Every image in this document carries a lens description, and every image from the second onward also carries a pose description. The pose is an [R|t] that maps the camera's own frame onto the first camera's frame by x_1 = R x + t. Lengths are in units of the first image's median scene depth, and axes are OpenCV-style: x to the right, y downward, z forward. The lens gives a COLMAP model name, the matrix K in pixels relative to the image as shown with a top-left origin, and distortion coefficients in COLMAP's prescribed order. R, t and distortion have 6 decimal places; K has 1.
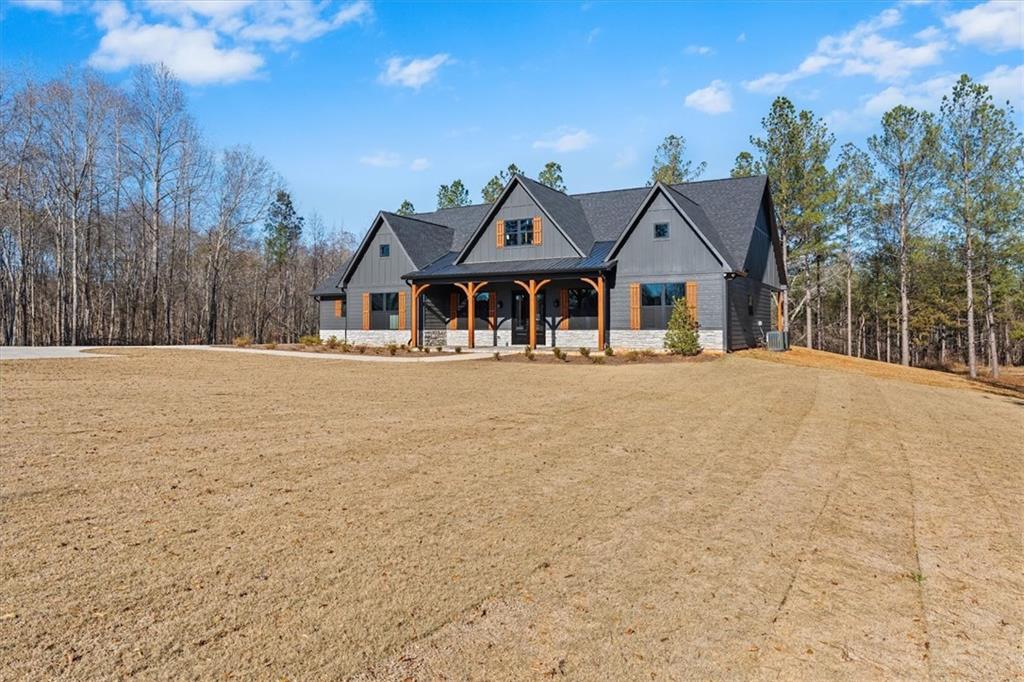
lens RADIAL K [[648.8, 0, 525.8], [0, 648.8, 337.5], [0, 0, 1]] dist [-0.000834, 0.000586]
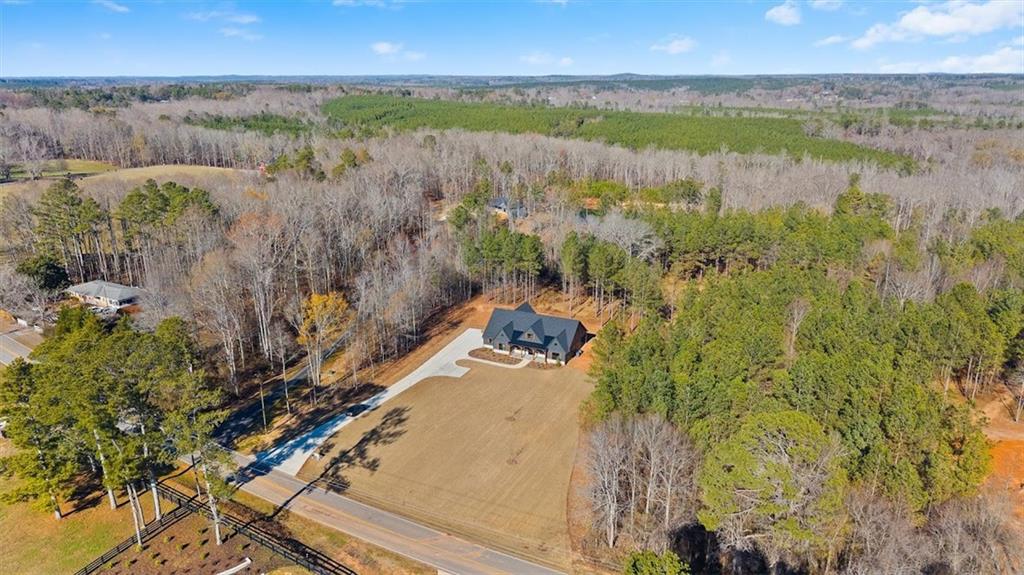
lens RADIAL K [[669.7, 0, 512.0], [0, 669.7, 287.5], [0, 0, 1]] dist [0.022201, -0.033840]
pose [[0.999249, -0.012240, 0.036774, -0.339888], [0.001402, 0.959614, 0.281315, -1.984654], [-0.038732, -0.281052, 0.958910, -3.920470]]
